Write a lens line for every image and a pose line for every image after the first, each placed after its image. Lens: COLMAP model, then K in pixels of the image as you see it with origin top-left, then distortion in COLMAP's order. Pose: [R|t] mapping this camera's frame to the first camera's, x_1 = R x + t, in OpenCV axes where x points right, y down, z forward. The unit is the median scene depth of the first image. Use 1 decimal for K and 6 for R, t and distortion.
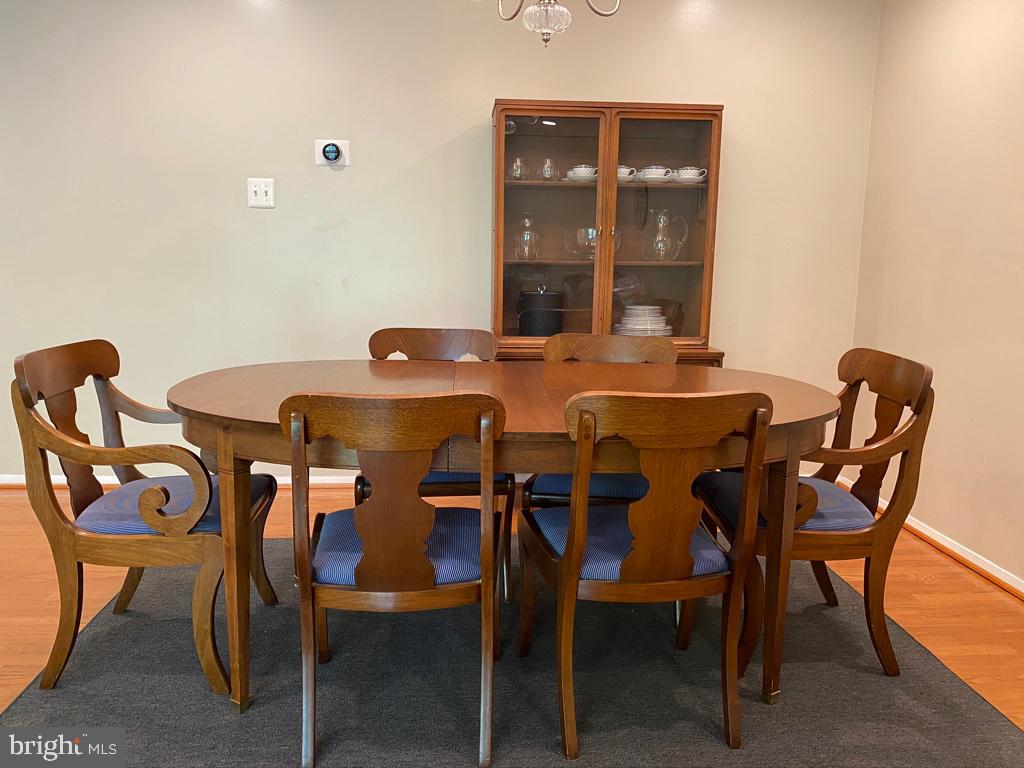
lens RADIAL K [[782.4, 0, 512.0], [0, 782.4, 384.0], [0, 0, 1]] dist [0.117181, -0.181410]
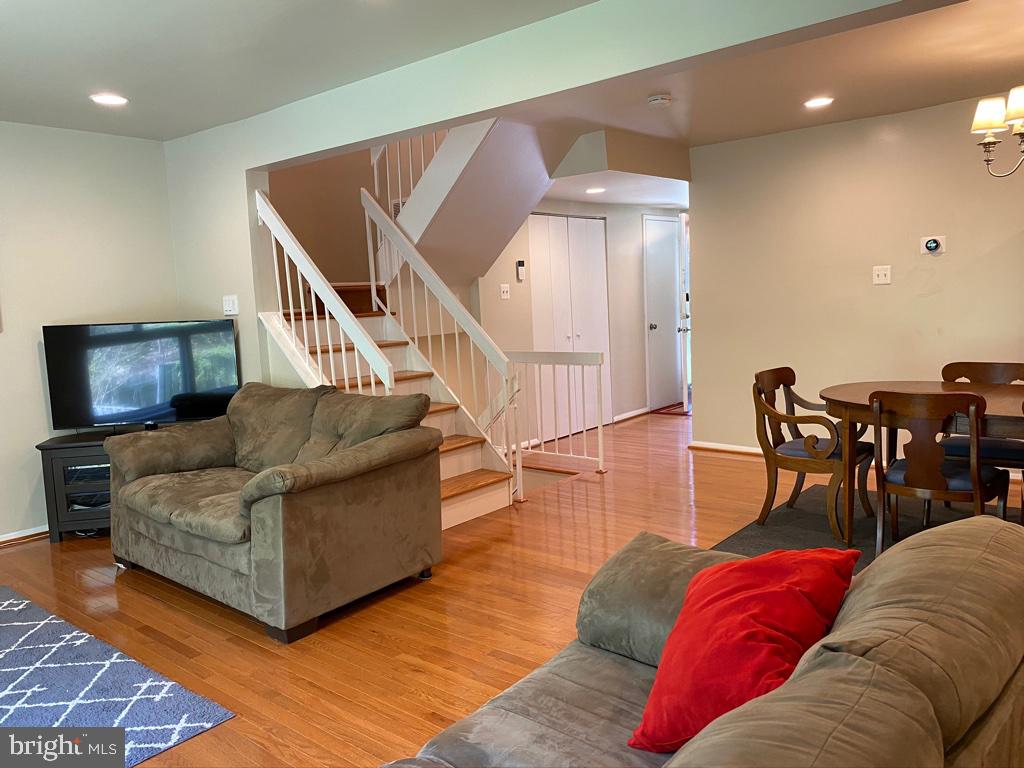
lens RADIAL K [[795.1, 0, 513.6], [0, 795.1, 370.4], [0, 0, 1]] dist [0.046617, -0.004407]
pose [[0.721600, 0.017896, -0.692079, 0.411441], [-0.057111, 0.997797, -0.033745, 0.065694], [0.689951, 0.063876, 0.721032, -1.001816]]
